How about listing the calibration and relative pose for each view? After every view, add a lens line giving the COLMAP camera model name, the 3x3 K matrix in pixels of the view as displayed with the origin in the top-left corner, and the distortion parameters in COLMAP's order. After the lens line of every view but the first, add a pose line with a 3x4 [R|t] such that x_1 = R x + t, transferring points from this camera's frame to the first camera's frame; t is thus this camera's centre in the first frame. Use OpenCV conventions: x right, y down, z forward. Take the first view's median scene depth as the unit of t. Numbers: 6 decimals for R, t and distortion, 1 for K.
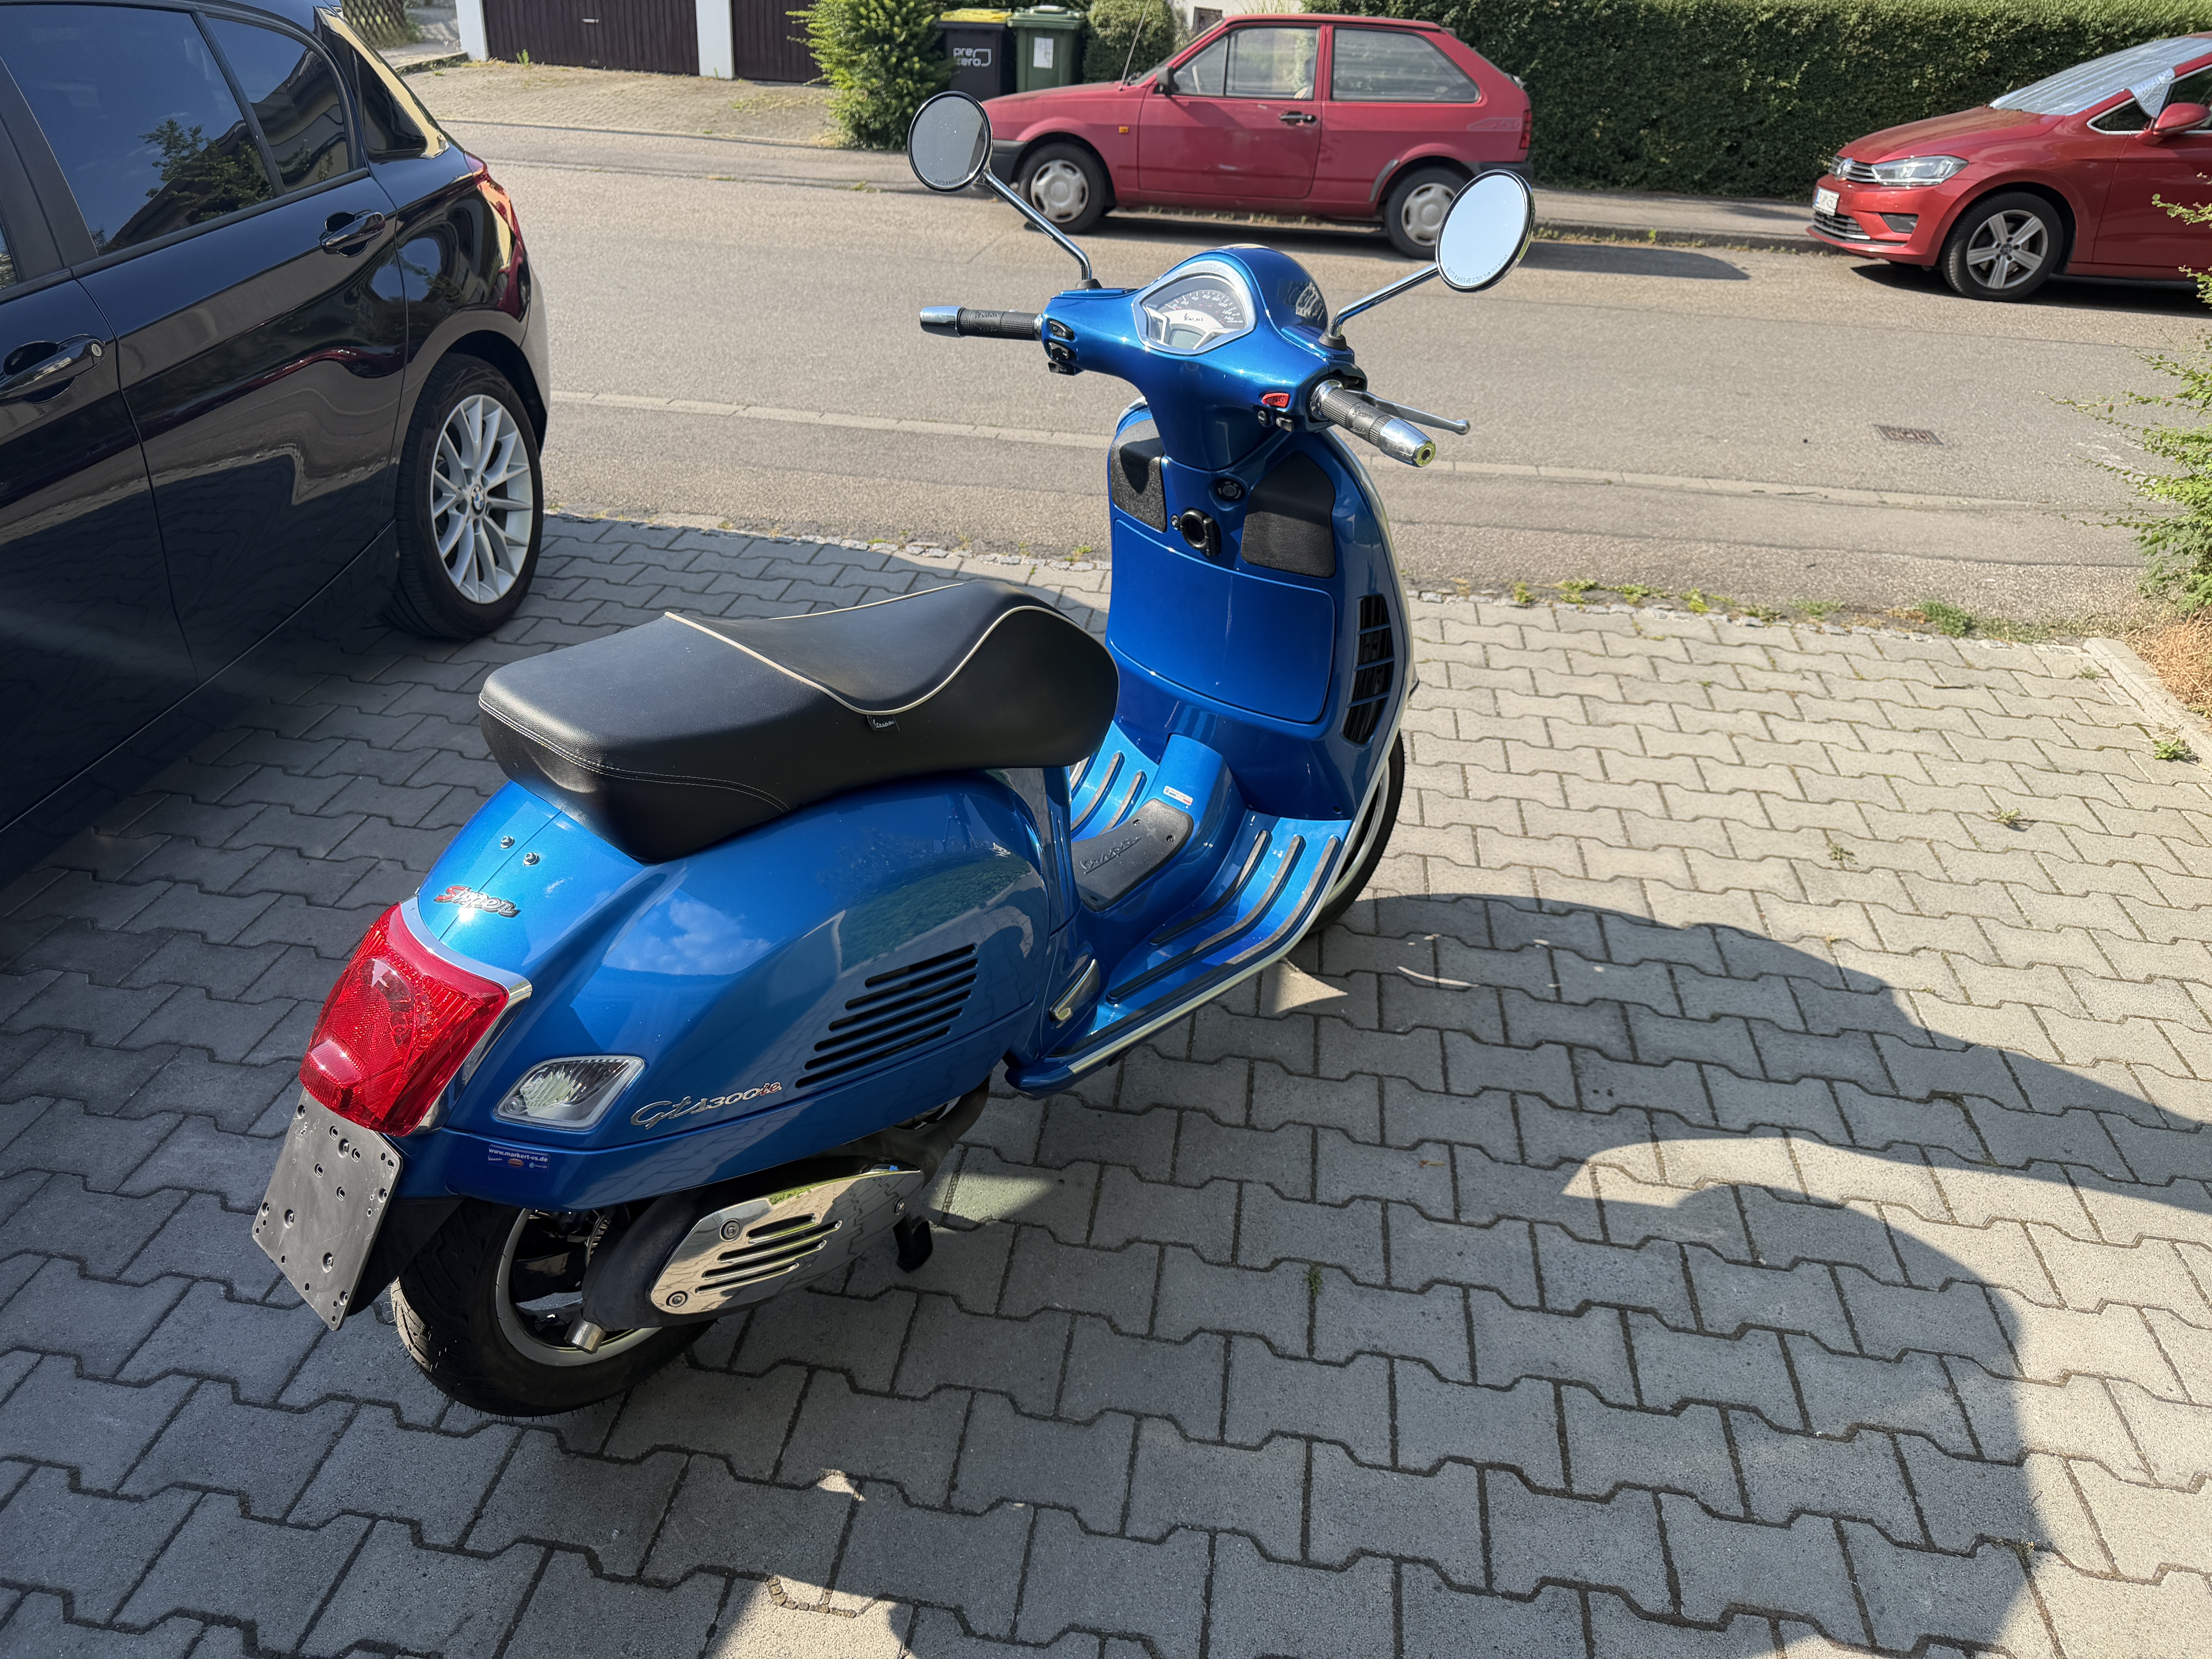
lens RADIAL K [[1560.5, 0, 1101.6], [0, 1560.5, 814.2], [0, 0, 1]] dist [0.043460, -0.052992]
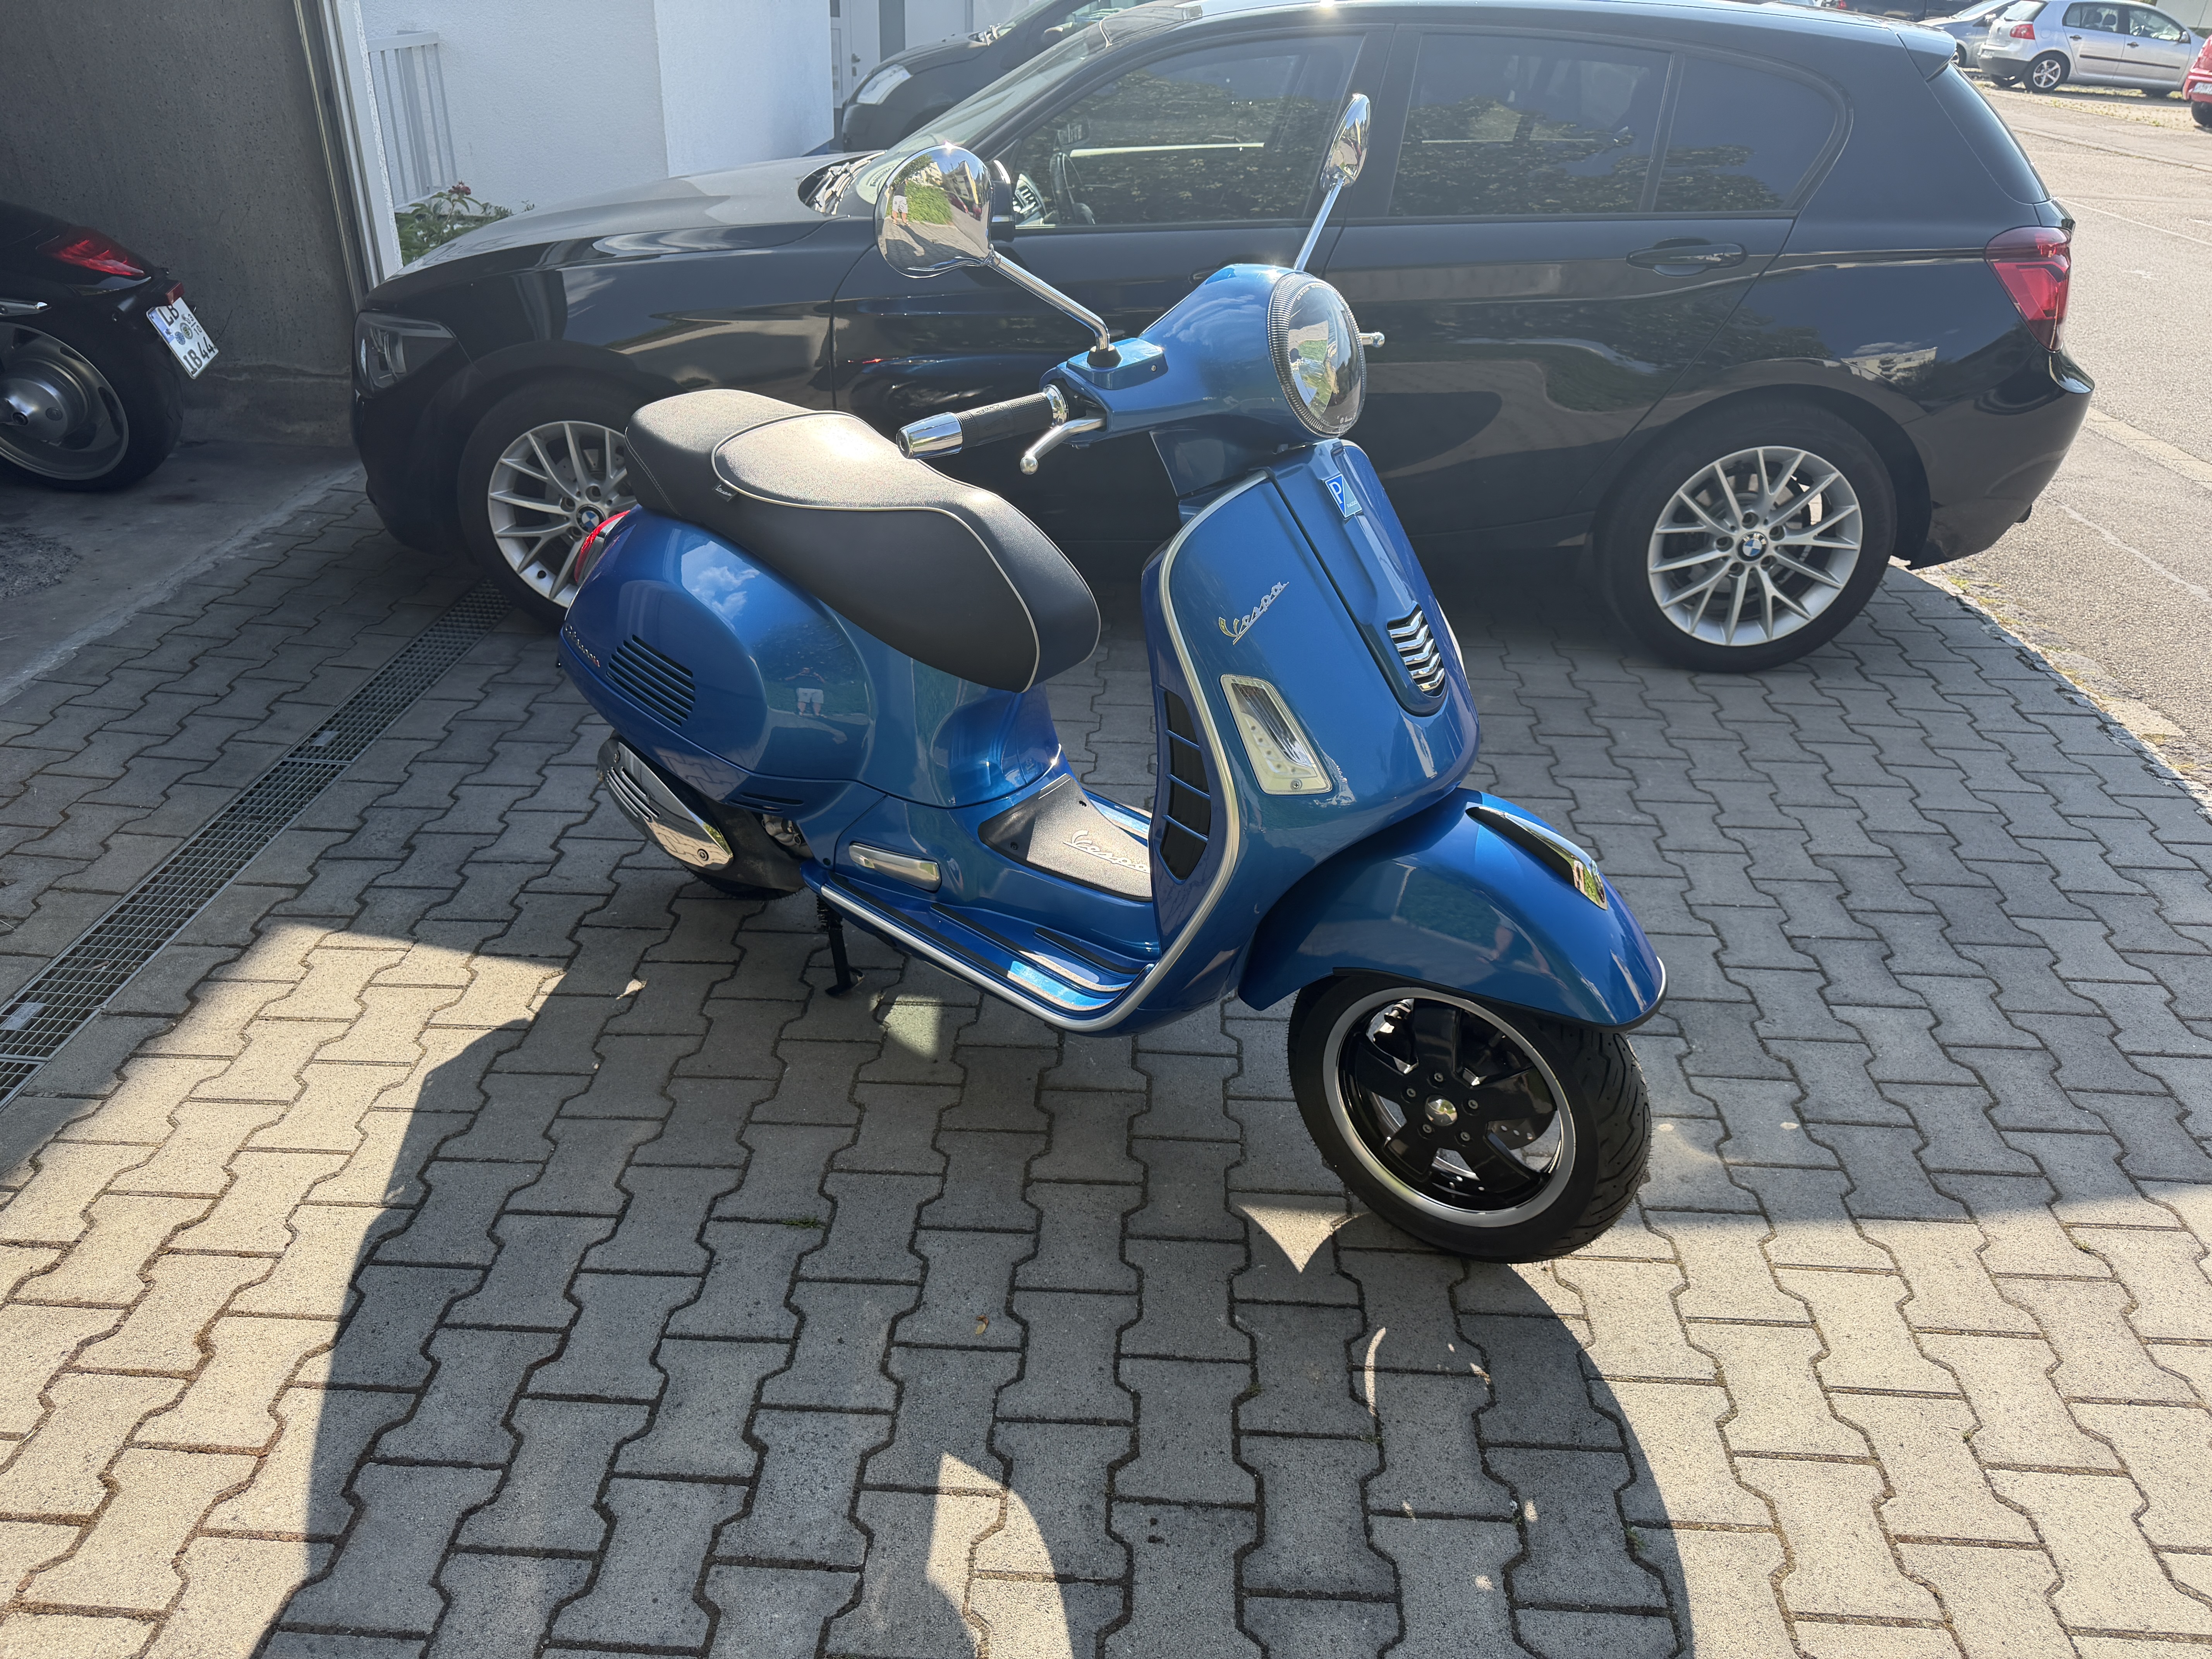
lens RADIAL K [[1560.5, 0, 1118.5], [0, 1560.5, 839.5], [0, 0, 1]] dist [0.043460, -0.052992]
pose [[0.094651, 0.453549, -0.886191, 0.910265], [-0.502409, 0.790270, 0.350796, -0.344871], [0.859434, 0.412027, 0.302667, 0.740165]]
